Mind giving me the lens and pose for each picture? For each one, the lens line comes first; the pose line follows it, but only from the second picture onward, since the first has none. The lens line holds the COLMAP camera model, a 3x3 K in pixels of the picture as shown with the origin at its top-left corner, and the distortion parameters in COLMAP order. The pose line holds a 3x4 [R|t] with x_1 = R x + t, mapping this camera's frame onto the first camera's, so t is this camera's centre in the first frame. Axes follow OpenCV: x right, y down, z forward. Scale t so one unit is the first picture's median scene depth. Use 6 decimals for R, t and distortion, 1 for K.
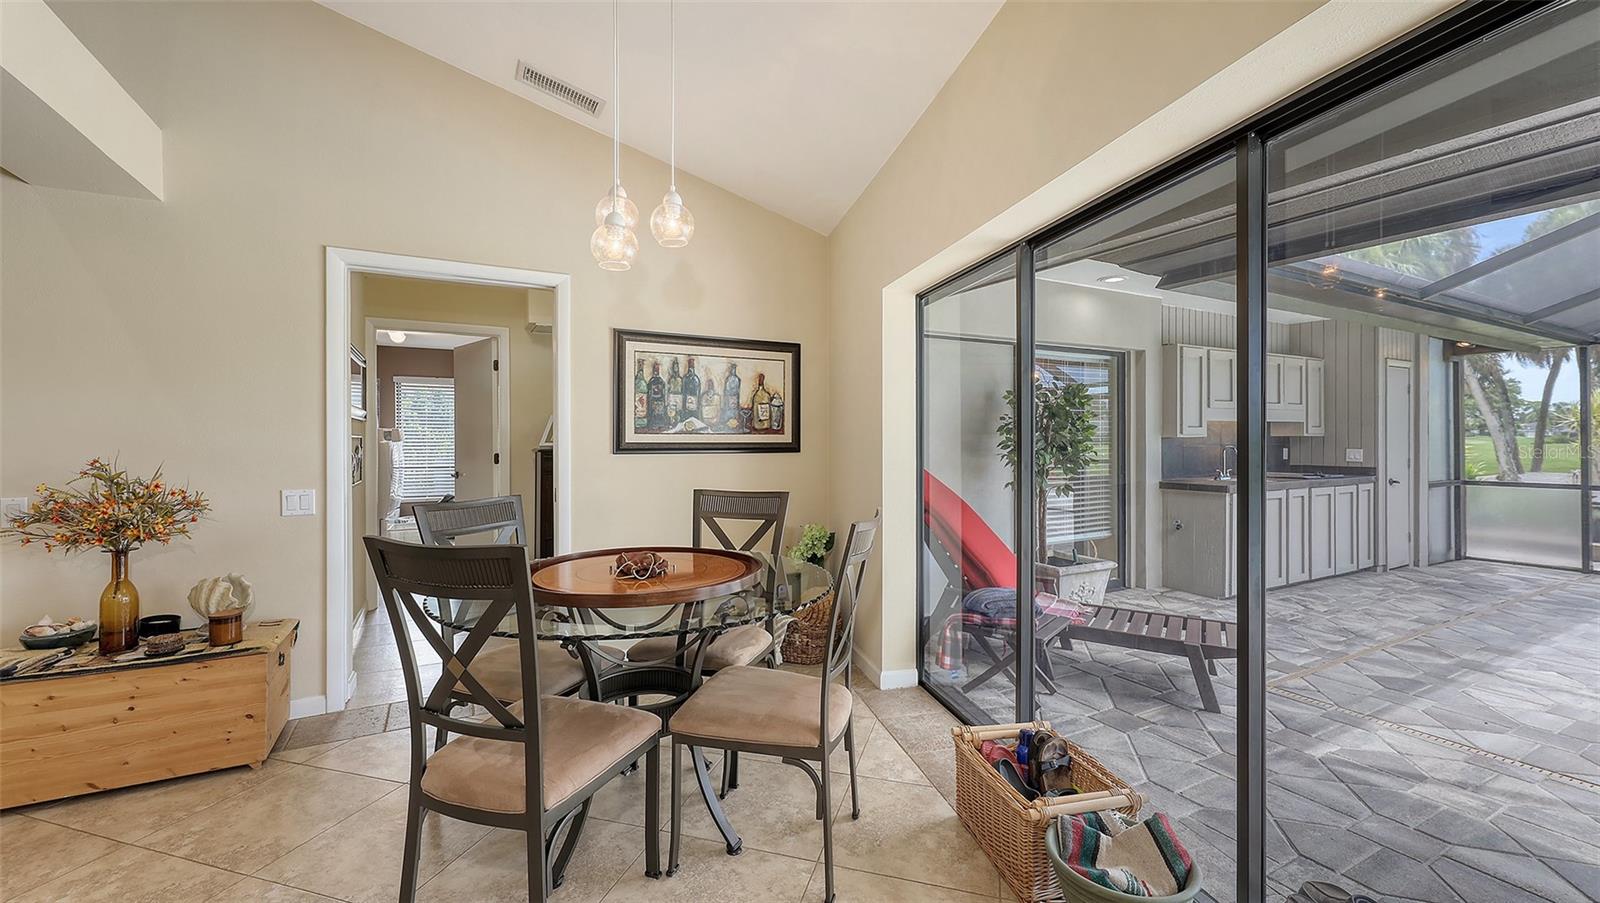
lens RADIAL K [[625.6, 0, 789.5], [0, 625.6, 442.0], [0, 0, 1]] dist [-0.009374, -0.000092]
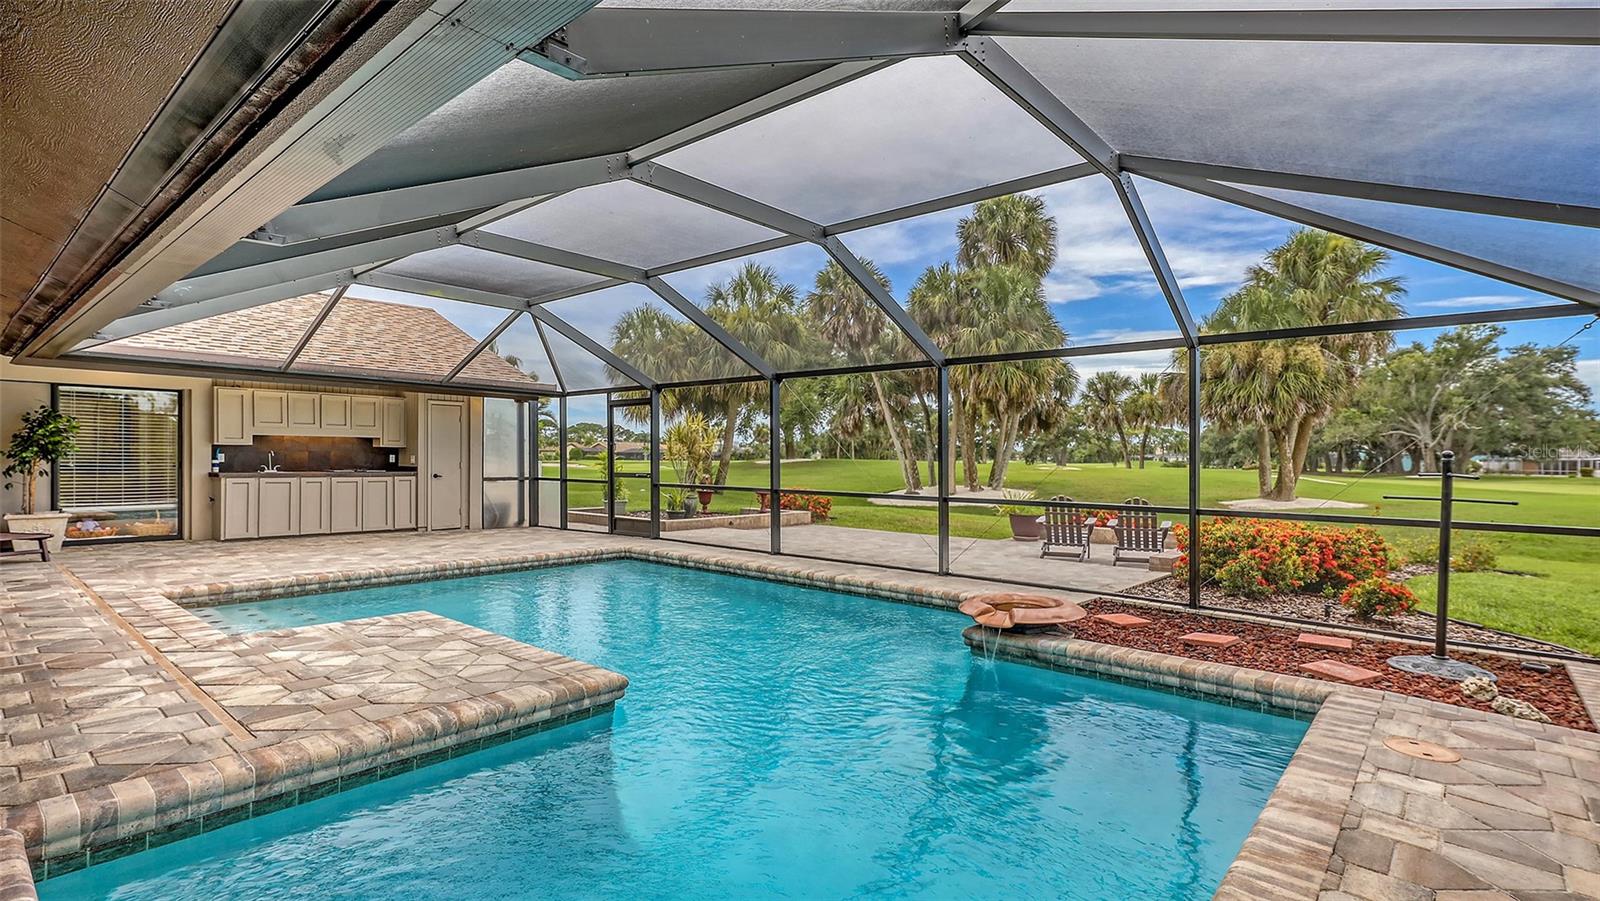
lens RADIAL K [[761.5, 0, 783.2], [0, 761.5, 482.1], [0, 0, 1]] dist [-0.003972, 0.001460]
pose [[0.930980, 0.001200, 0.365069, 1.132023], [-0.013448, 0.999429, 0.031008, 0.005866], [-0.364823, -0.033777, 0.930464, -1.218461]]
